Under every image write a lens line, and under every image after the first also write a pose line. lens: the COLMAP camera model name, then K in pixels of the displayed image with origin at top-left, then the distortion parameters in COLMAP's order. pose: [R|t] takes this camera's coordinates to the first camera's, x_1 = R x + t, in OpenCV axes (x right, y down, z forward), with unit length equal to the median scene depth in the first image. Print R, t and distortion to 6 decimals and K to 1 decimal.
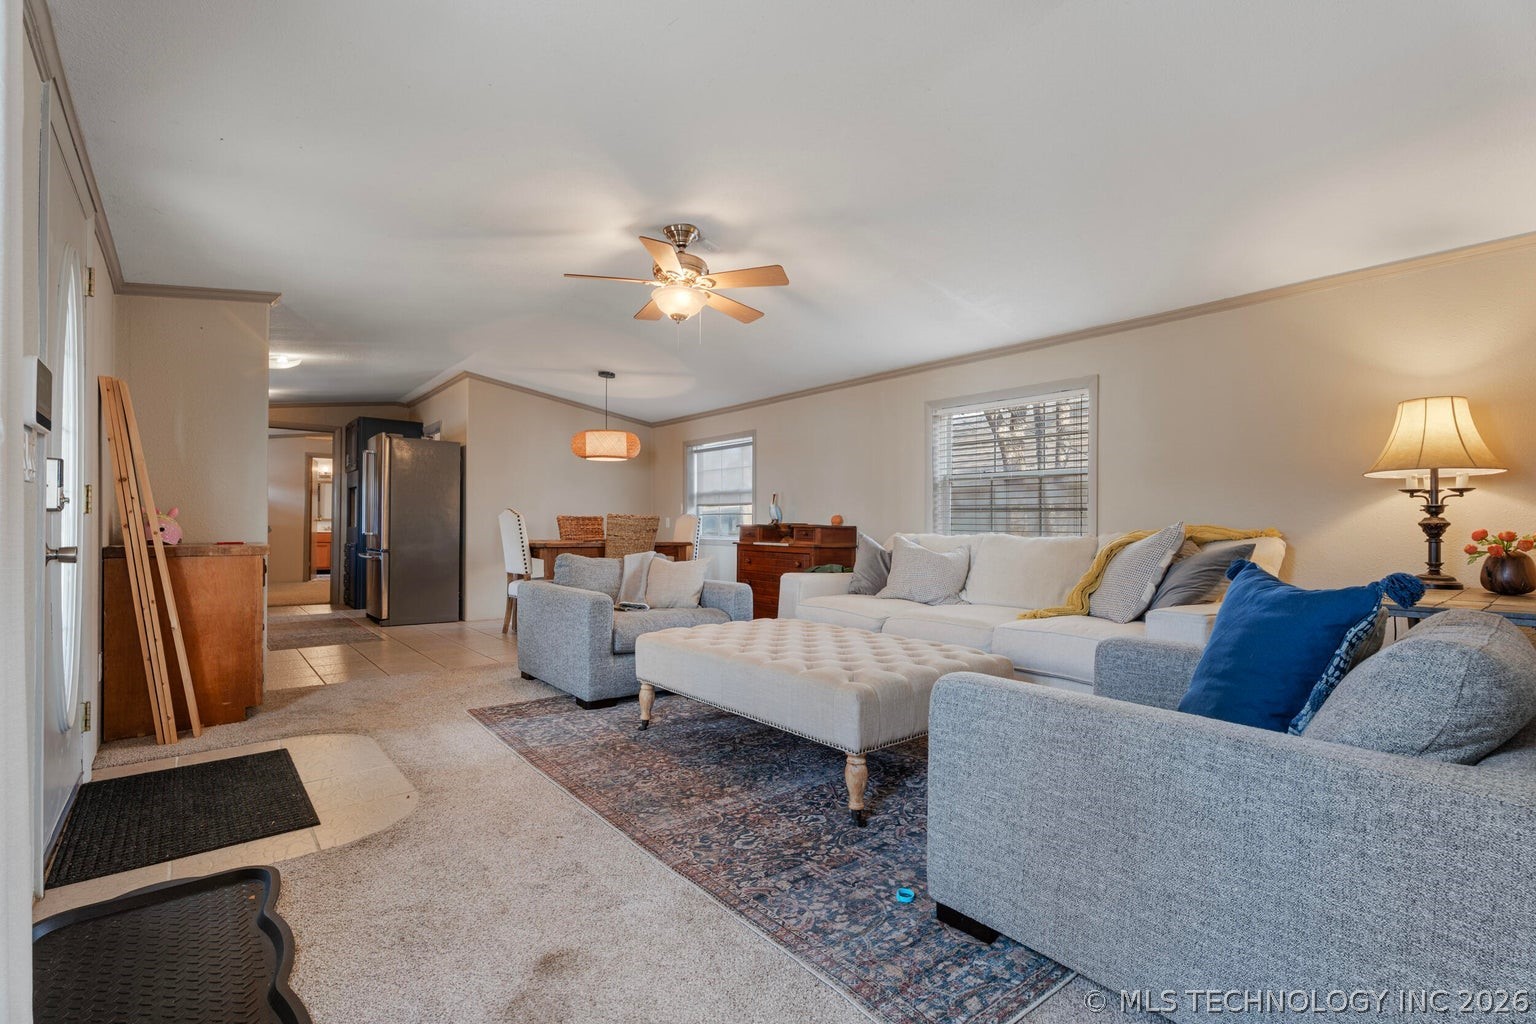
lens RADIAL K [[693.7, 0, 757.3], [0, 693.7, 522.2], [0, 0, 1]] dist [0.004093, 0.000153]
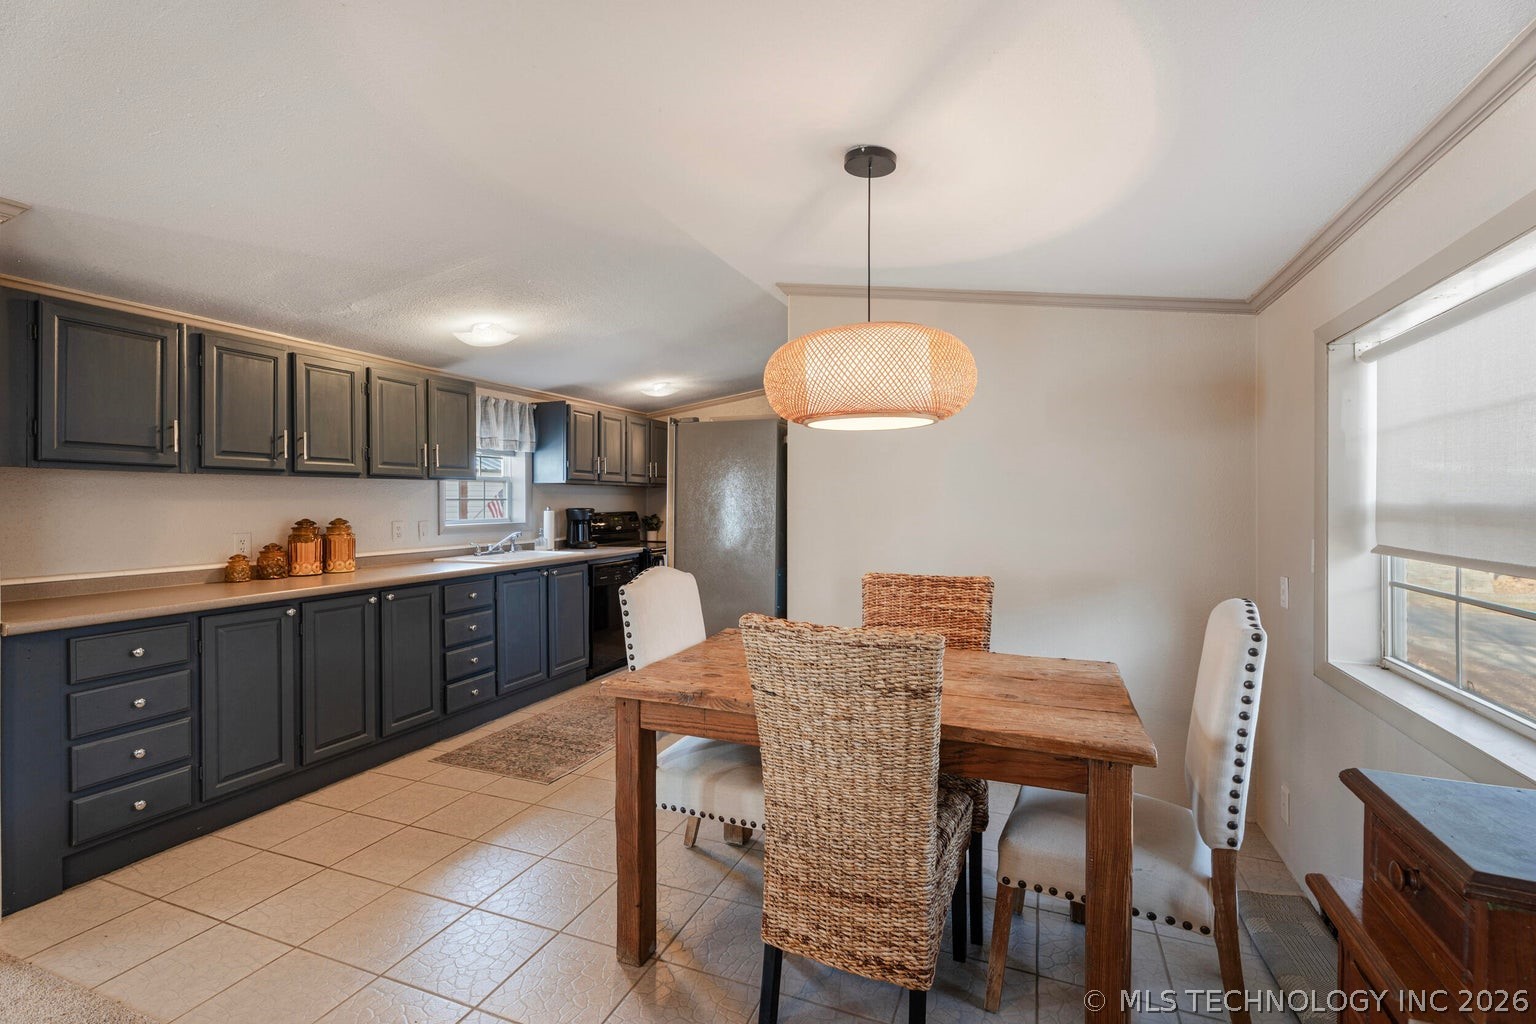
lens RADIAL K [[693.7, 0, 774.4], [0, 693.7, 507.3], [0, 0, 1]] dist [0.004093, 0.000153]
pose [[0.499968, 0.002975, -0.866039, 0.033276], [0.005616, 0.999962, 0.006678, -0.044301], [0.866025, -0.008202, 0.499933, 0.653190]]
